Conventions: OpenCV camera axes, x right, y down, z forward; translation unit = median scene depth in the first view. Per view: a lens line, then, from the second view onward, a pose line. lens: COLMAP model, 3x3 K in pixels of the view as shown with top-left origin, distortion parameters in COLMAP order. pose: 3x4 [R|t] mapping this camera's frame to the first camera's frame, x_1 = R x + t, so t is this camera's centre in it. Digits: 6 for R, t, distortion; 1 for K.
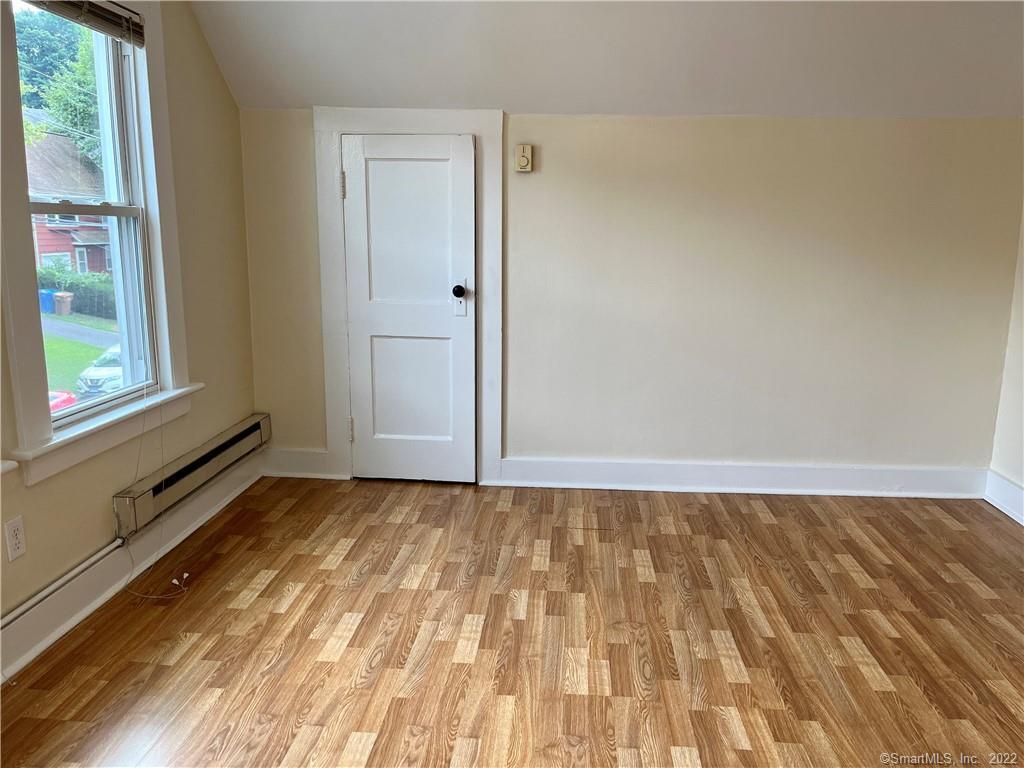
lens RADIAL K [[779.0, 0, 521.4], [0, 779.0, 431.2], [0, 0, 1]] dist [0.049164, -0.075406]
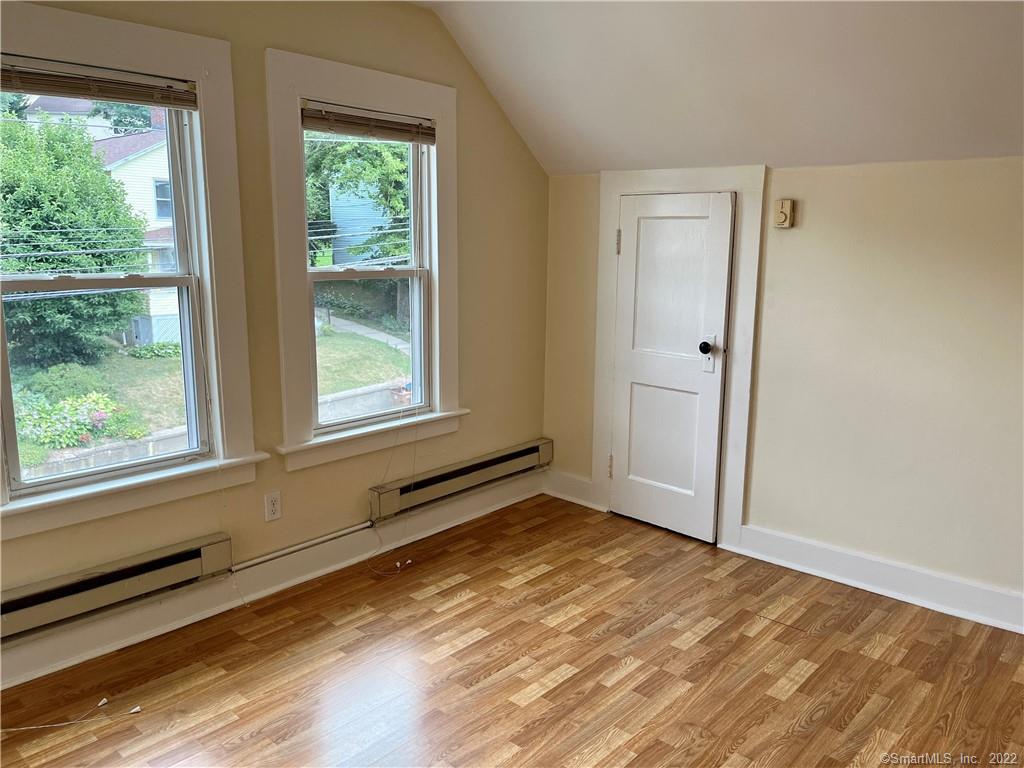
lens RADIAL K [[779.0, 0, 475.8], [0, 779.0, 420.1], [0, 0, 1]] dist [0.049164, -0.075406]
pose [[0.782388, 0.134200, -0.608161, 0.336515], [-0.153463, 0.987940, 0.020577, -0.071260], [0.603588, 0.077231, 0.793547, 0.055201]]
